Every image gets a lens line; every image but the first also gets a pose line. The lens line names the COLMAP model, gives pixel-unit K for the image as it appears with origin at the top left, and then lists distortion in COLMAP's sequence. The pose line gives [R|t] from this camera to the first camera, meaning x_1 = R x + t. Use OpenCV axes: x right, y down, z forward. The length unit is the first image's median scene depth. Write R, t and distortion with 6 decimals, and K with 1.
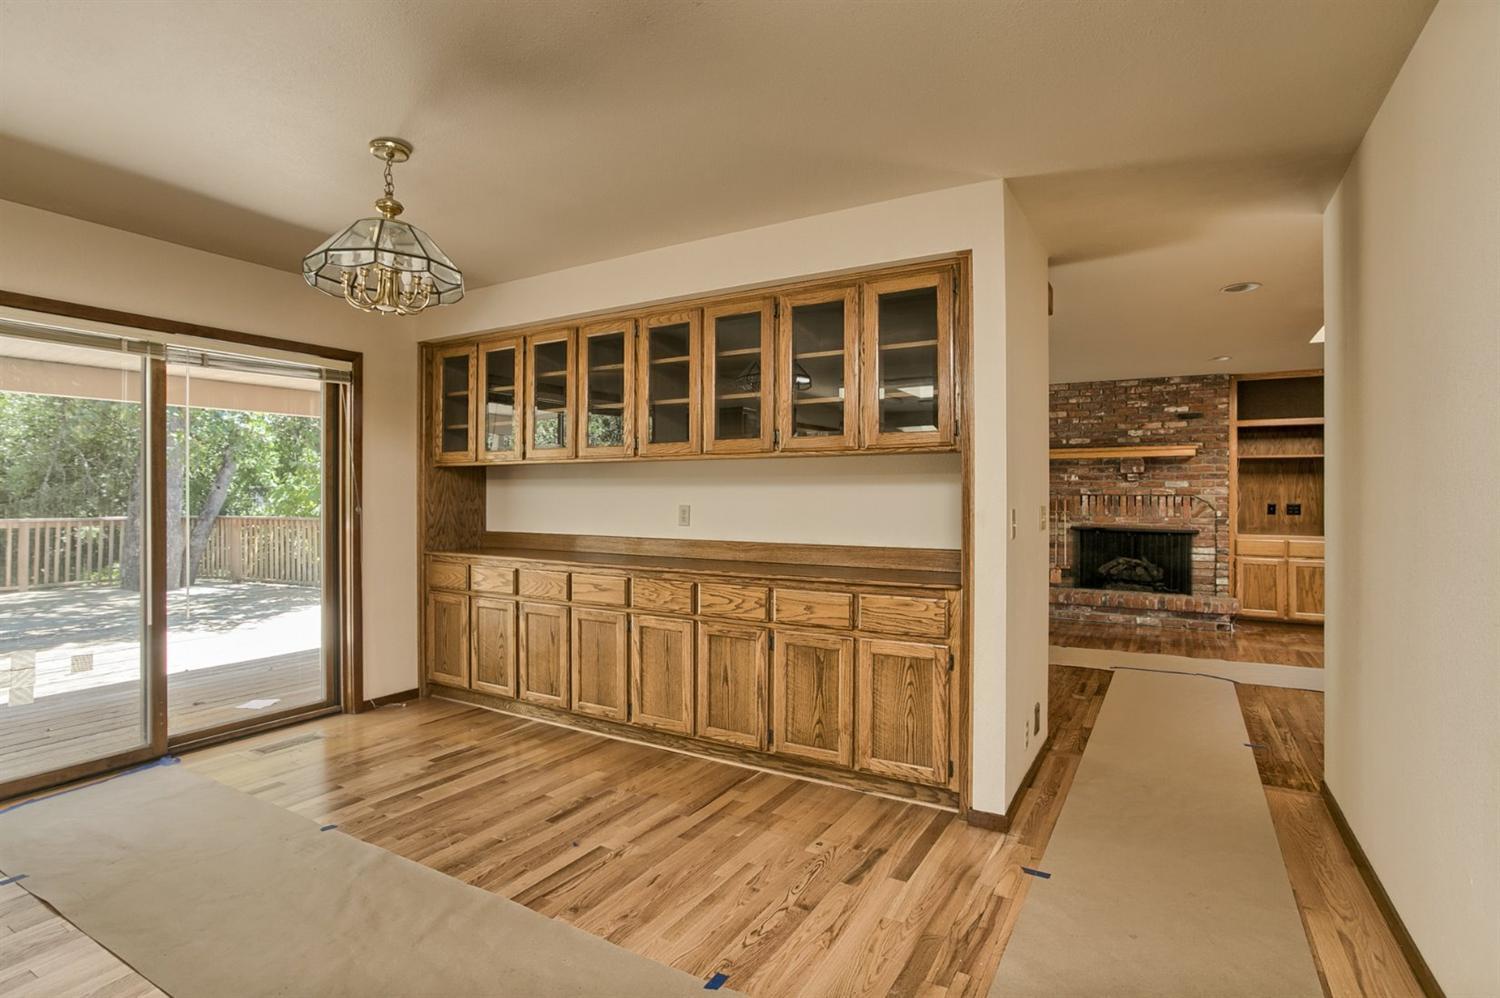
lens RADIAL K [[753.5, 0, 734.0], [0, 753.5, 500.4], [0, 0, 1]] dist [-0.052259, 0.027778]
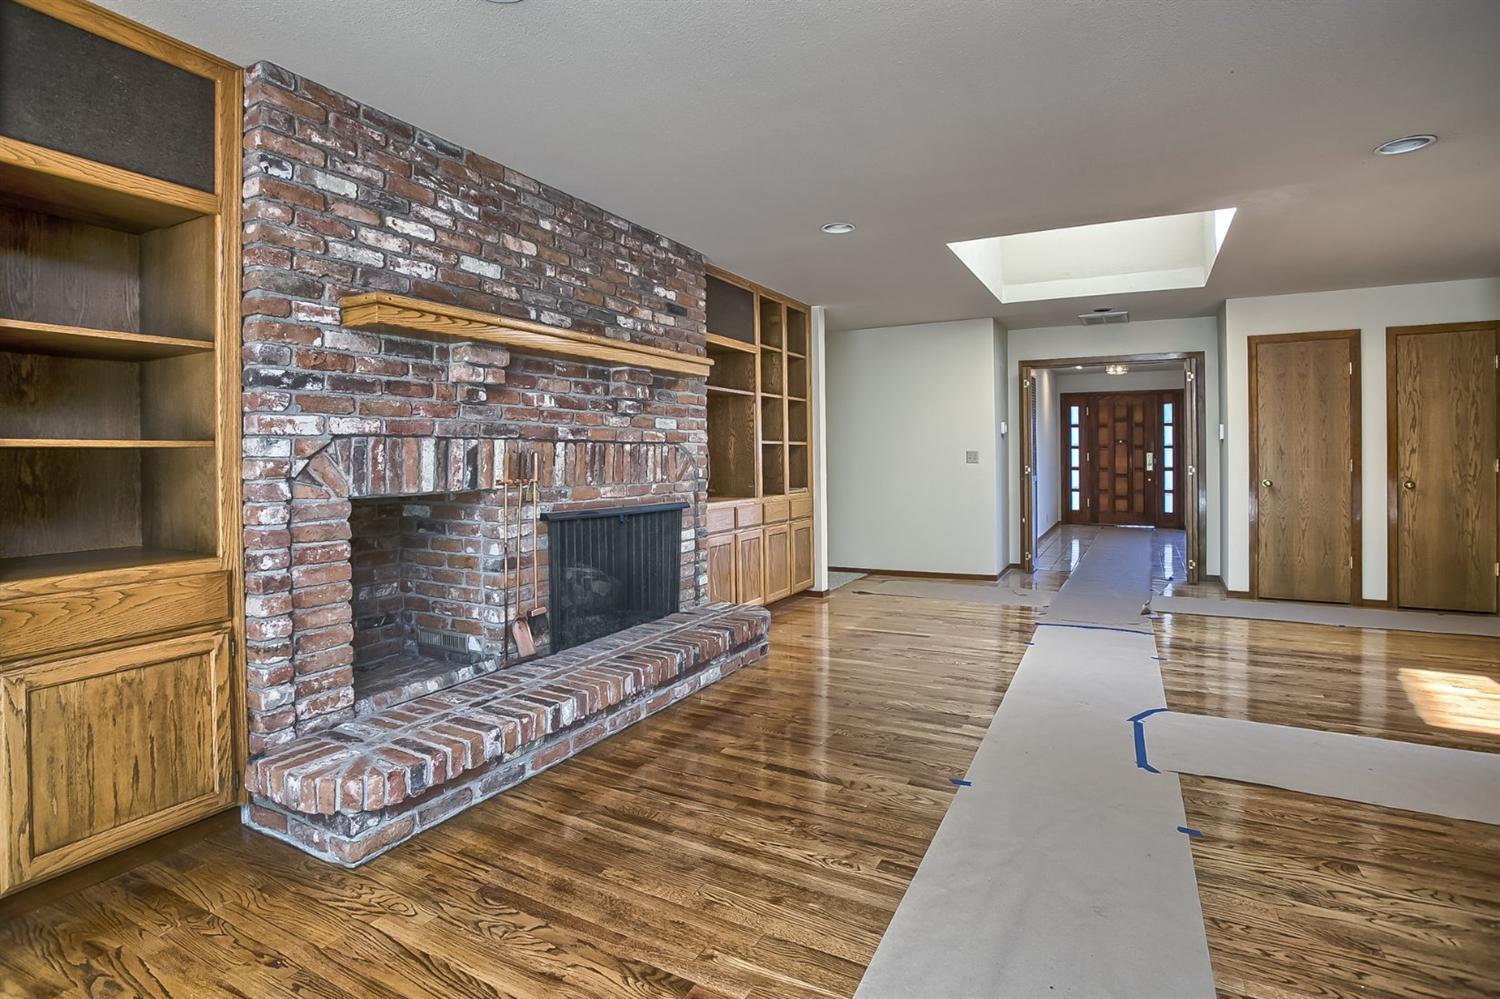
lens RADIAL K [[753.5, 0, 759.7], [0, 753.5, 449.3], [0, 0, 1]] dist [-0.052259, 0.027778]
pose [[-0.055921, 0.006330, 0.998415, 0.013297], [0.011941, 0.999913, -0.005671, 0.001854], [-0.998364, 0.011605, -0.055991, 0.964921]]
